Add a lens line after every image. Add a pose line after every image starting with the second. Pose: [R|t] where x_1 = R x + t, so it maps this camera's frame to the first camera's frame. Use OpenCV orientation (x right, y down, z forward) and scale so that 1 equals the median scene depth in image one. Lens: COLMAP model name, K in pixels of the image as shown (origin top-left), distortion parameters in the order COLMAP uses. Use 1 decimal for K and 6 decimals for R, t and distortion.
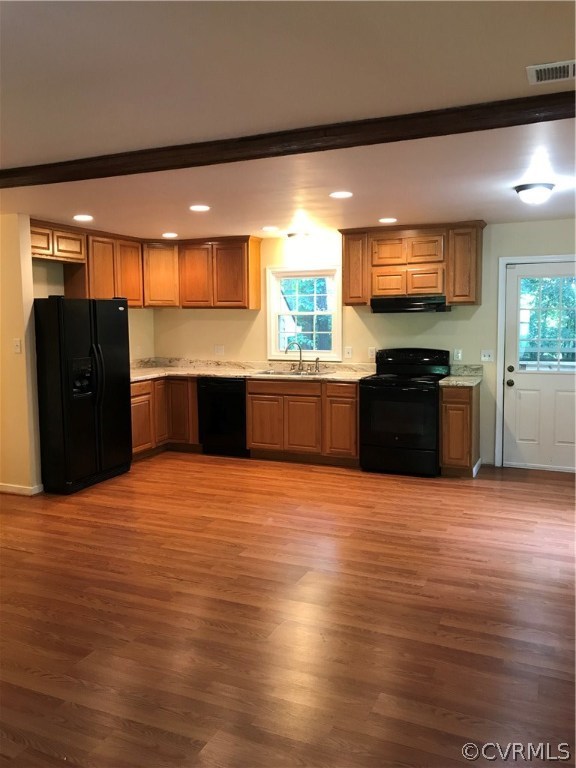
lens RADIAL K [[628.1, 0, 291.8], [0, 628.1, 373.0], [0, 0, 1]] dist [0.058154, -0.063875]
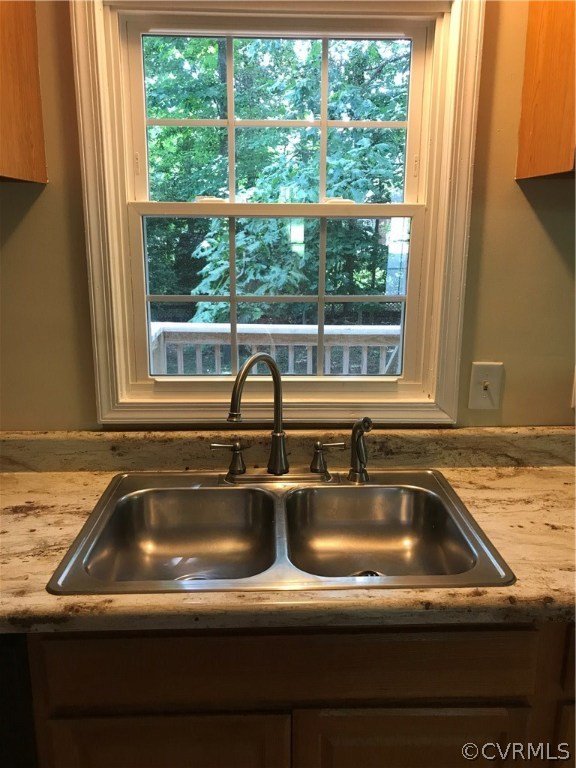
lens RADIAL K [[628.1, 0, 291.8], [0, 628.1, 373.0], [0, 0, 1]] dist [0.058154, -0.063875]
pose [[0.900596, -0.085129, 0.426239, -0.080313], [0.026191, 0.989480, 0.142282, -0.078247], [-0.433867, -0.116975, 0.893351, 0.882599]]
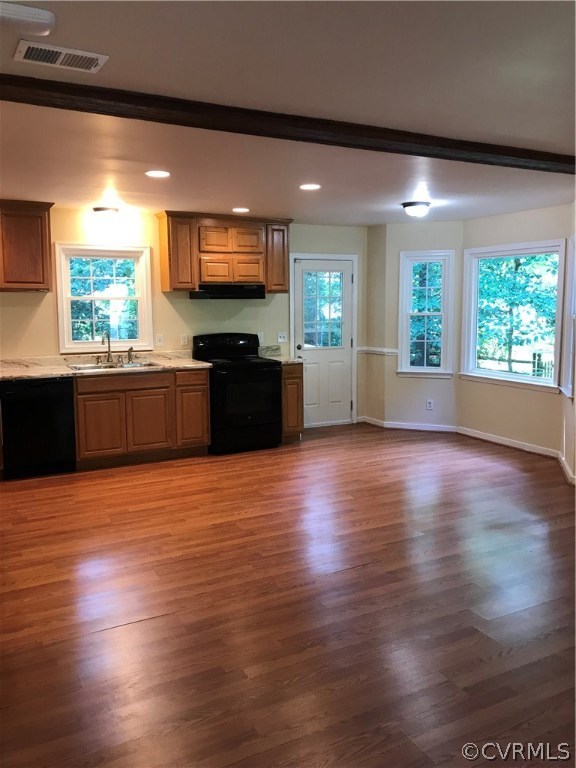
lens RADIAL K [[628.1, 0, 291.8], [0, 628.1, 373.0], [0, 0, 1]] dist [0.058154, -0.063875]
pose [[0.617471, -0.084678, 0.782023, -0.578279], [0.071057, 0.996129, 0.051757, -0.019812], [-0.783378, 0.023610, 0.621097, 0.267890]]
